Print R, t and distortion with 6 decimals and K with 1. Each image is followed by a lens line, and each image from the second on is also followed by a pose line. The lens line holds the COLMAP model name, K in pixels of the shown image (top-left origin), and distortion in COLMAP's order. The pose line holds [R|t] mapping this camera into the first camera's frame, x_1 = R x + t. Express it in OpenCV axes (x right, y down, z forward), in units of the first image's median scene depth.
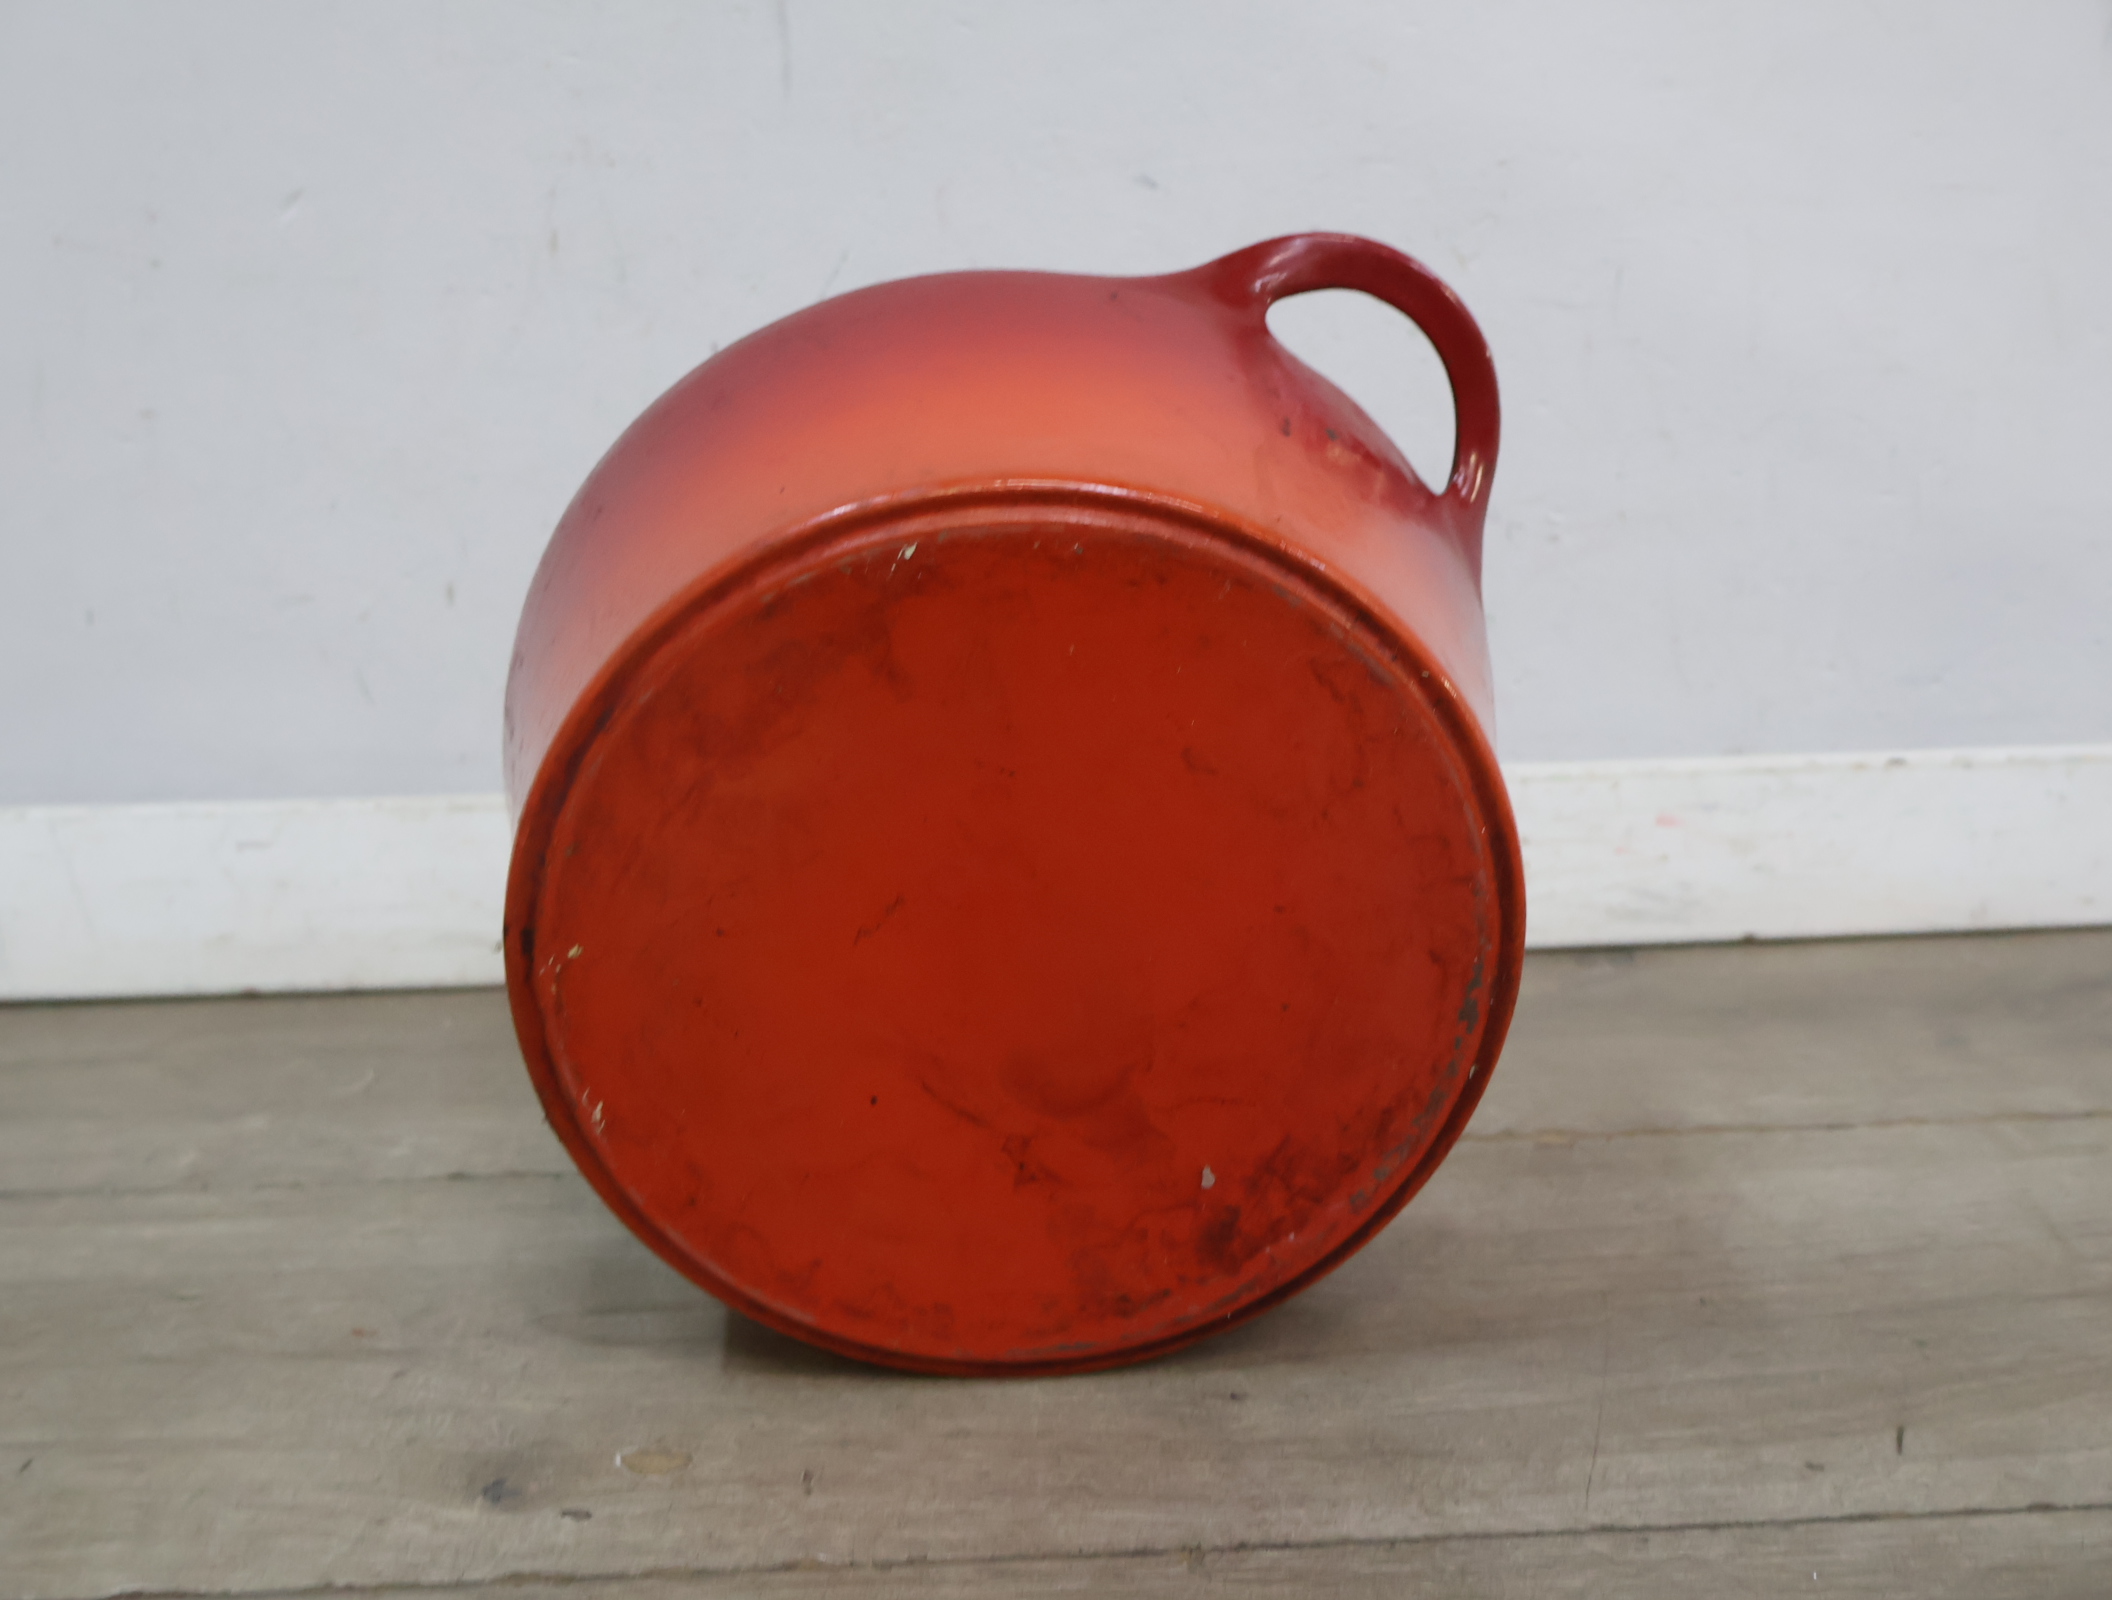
lens RADIAL K [[2106.1, 0, 1063.1], [0, 2106.1, 806.2], [0, 0, 1]] dist [0.014589, 0.000000]
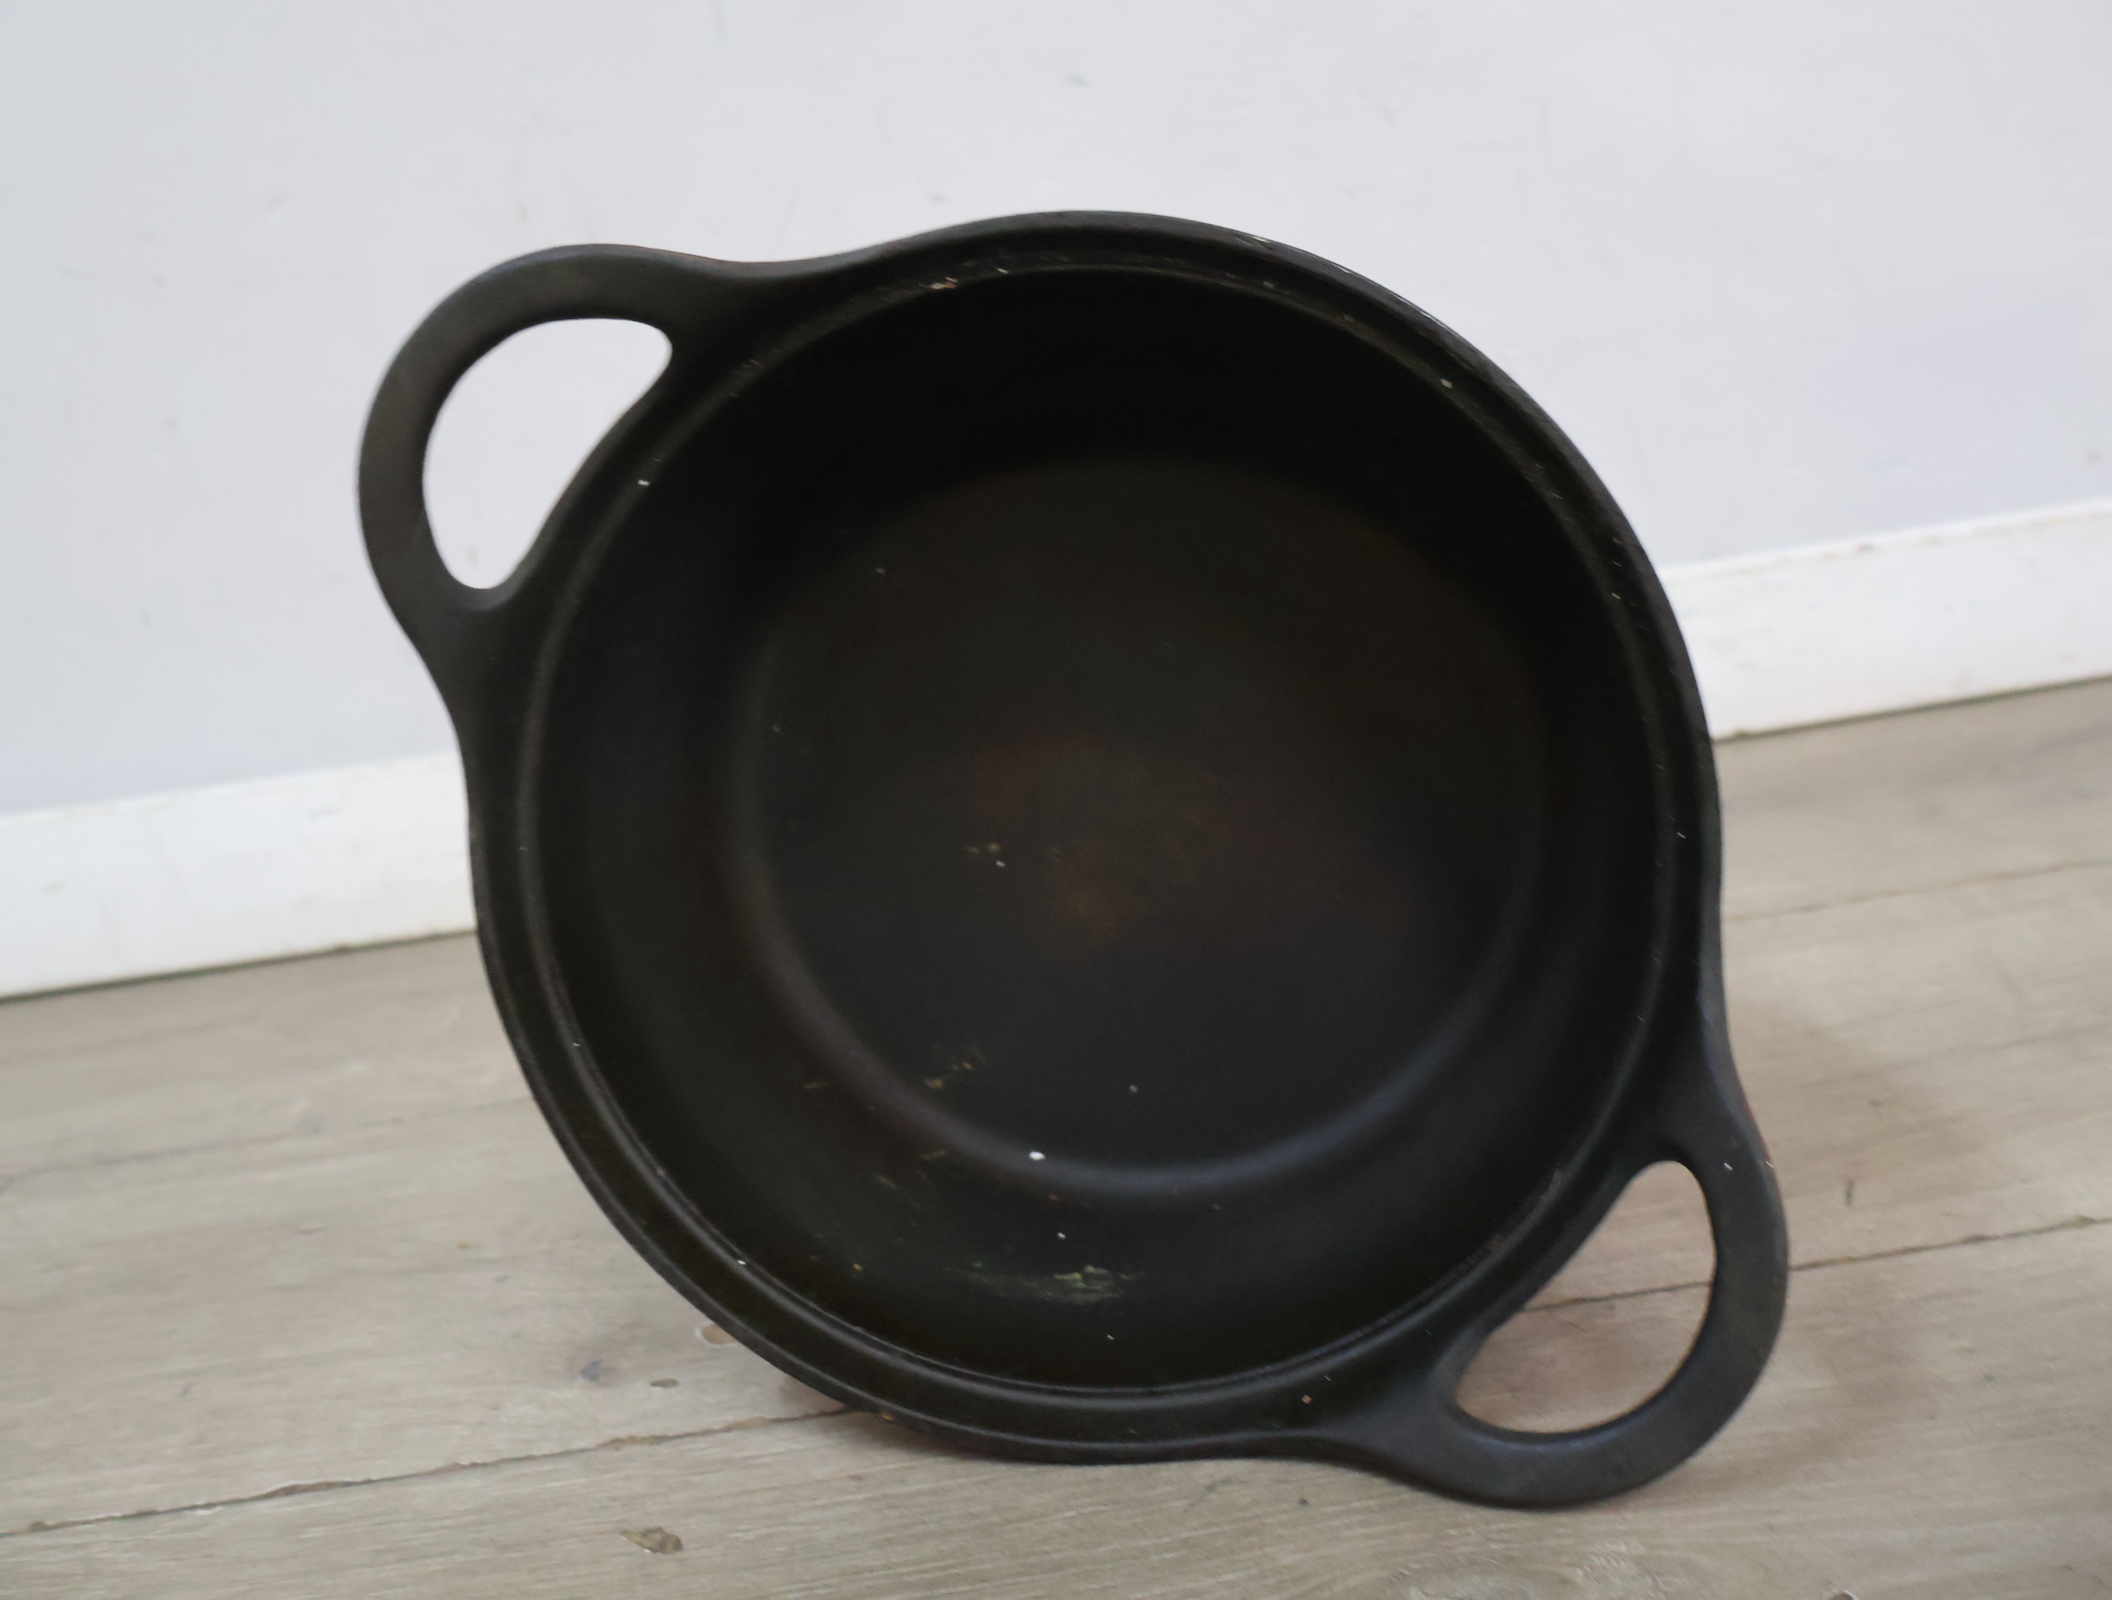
lens RADIAL K [[2106.1, 0, 1057.5], [0, 2106.1, 779.8], [0, 0, 1]] dist [0.014589, 0.000000]
pose [[0.992154, -0.115957, -0.046727, 0.061173], [0.118466, 0.991430, 0.055059, -0.019698], [0.039942, -0.060162, 0.997389, -0.087837]]
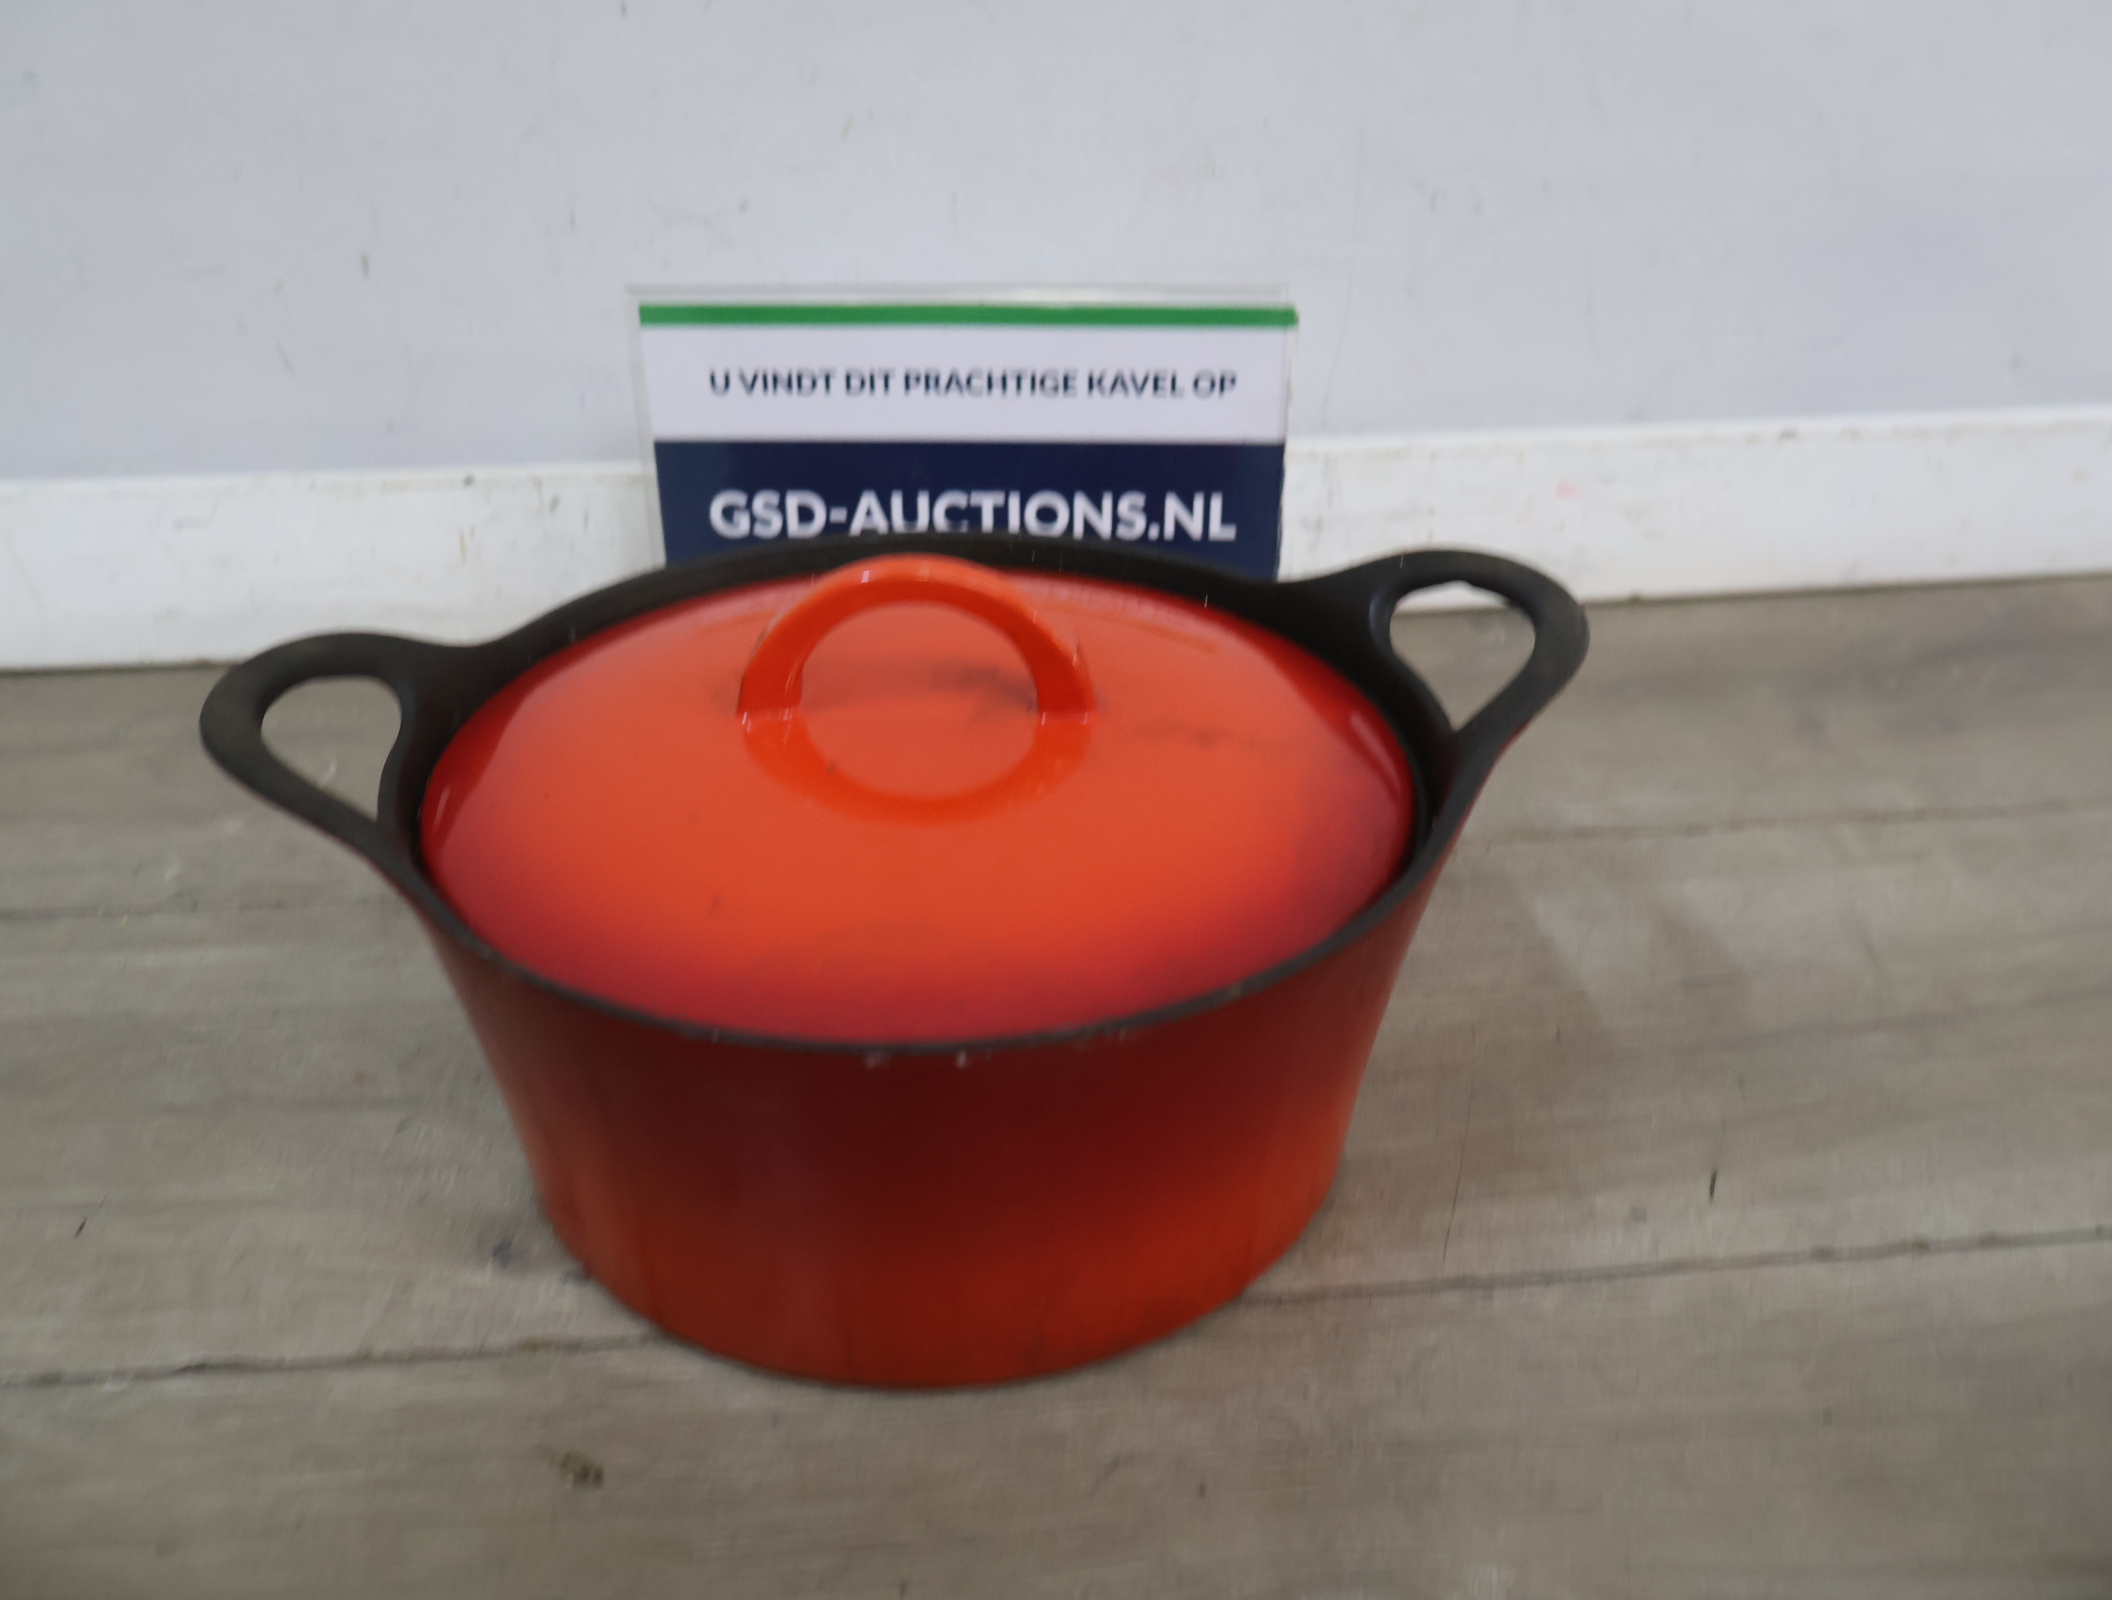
lens RADIAL K [[2106.1, 0, 1075.6], [0, 2106.1, 767.5], [0, 0, 1]] dist [0.014589, 0.000000]
pose [[0.998881, -0.005558, 0.046967, -0.009687], [-0.006826, 0.965730, 0.259460, -0.211034], [-0.046800, -0.259490, 0.964611, -0.048366]]
